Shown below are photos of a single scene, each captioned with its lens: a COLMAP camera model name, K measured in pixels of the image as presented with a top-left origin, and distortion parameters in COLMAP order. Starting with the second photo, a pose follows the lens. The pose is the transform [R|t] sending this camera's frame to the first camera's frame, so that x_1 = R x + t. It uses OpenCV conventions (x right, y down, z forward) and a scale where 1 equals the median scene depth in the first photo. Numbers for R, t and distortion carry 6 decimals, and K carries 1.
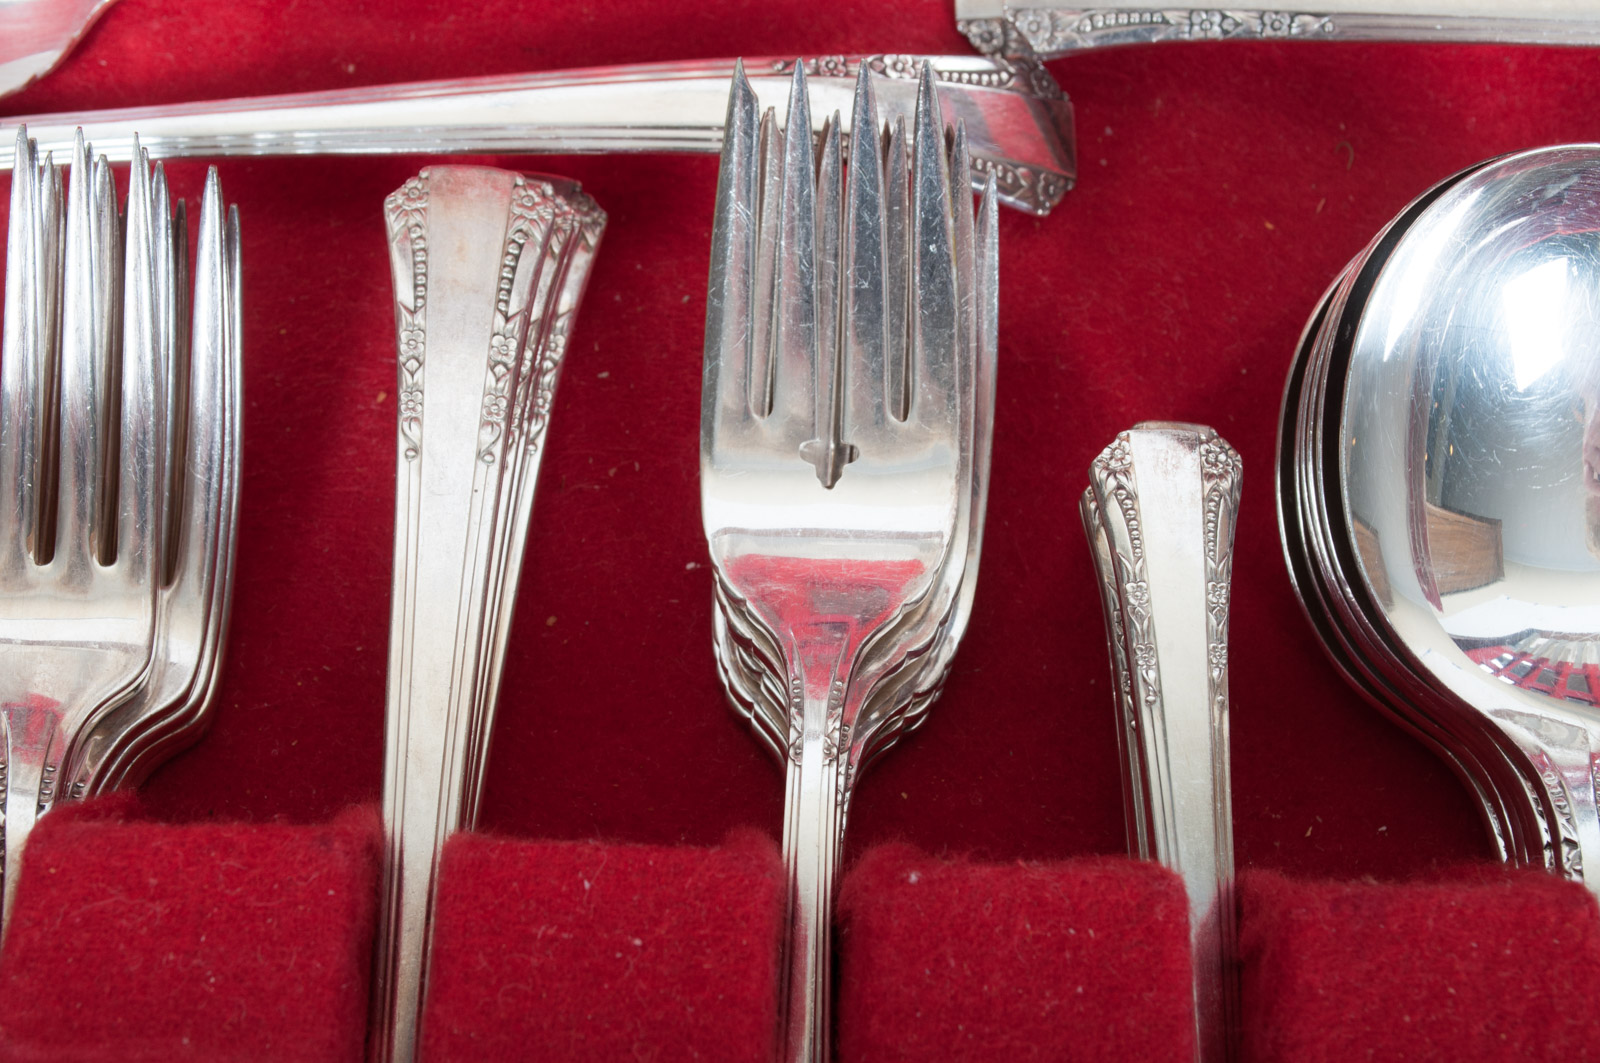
lens RADIAL K [[2721.4, 0, 800.0], [0, 2721.4, 531.5], [0, 0, 1]] dist [-0.027827, -0.176779]
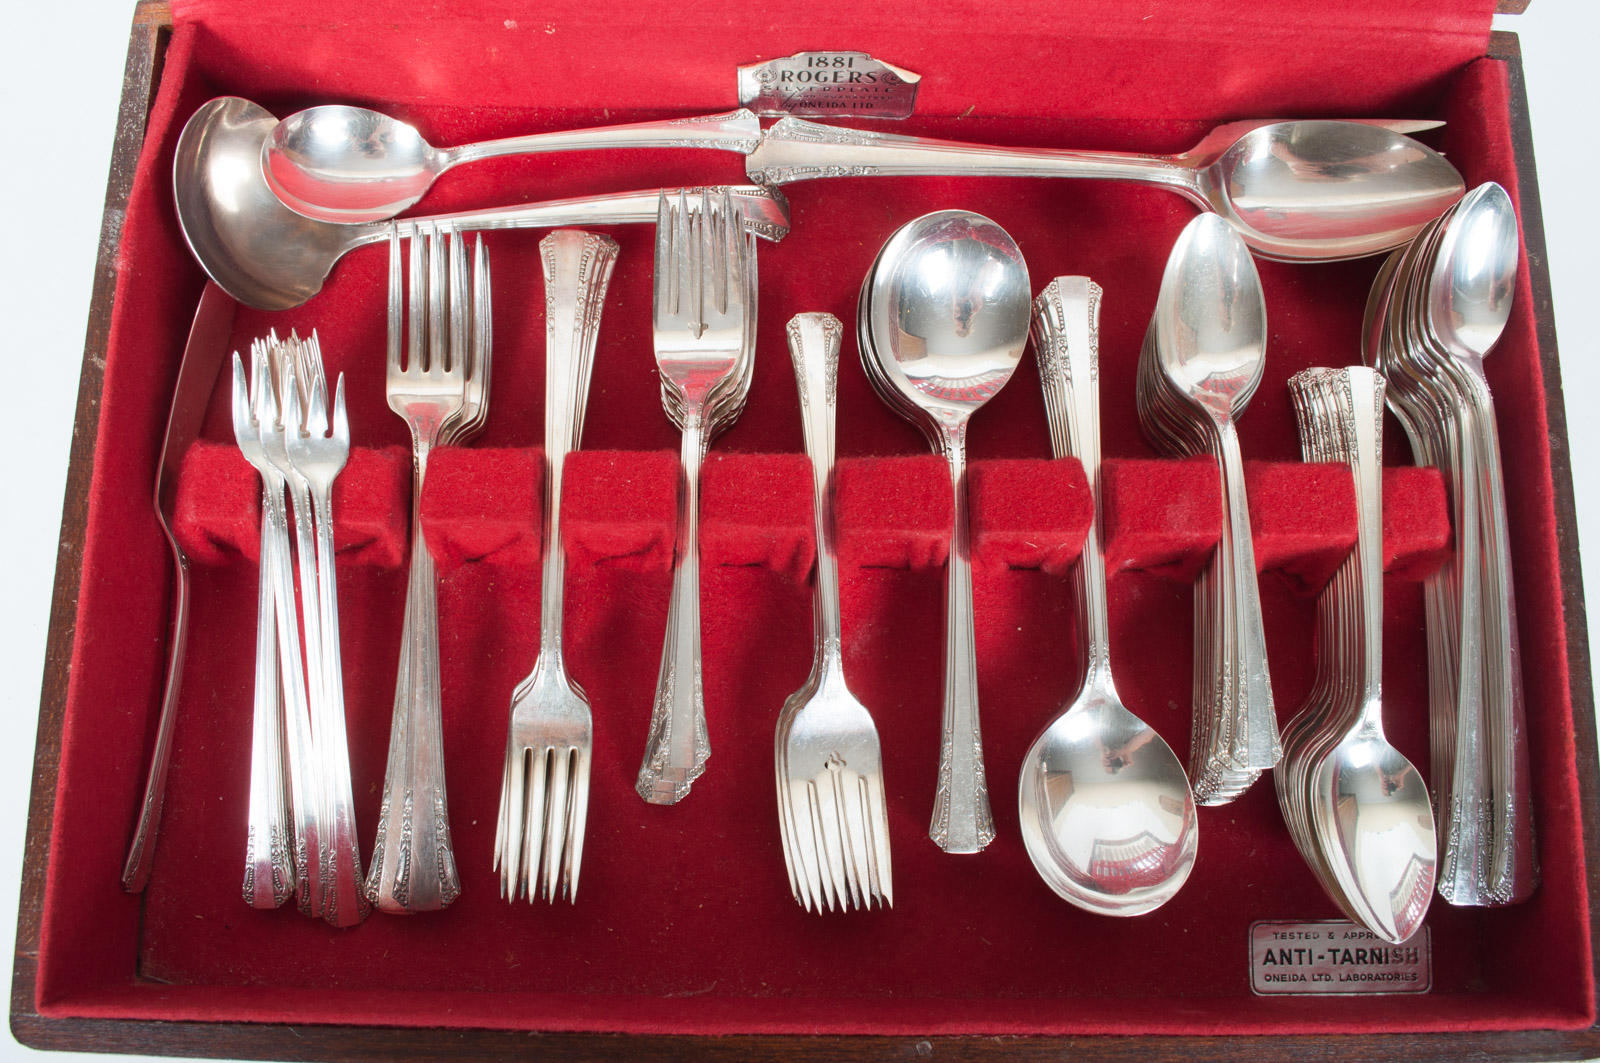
lens RADIAL K [[1372.2, 0, 800.0], [0, 1372.2, 531.5], [0, 0, 1]] dist [-0.129324, 0.000905]
pose [[0.999287, -0.030785, 0.021861, 0.080049], [0.029063, 0.996751, 0.075114, 0.081057], [-0.024102, -0.074425, 0.996935, -0.447291]]
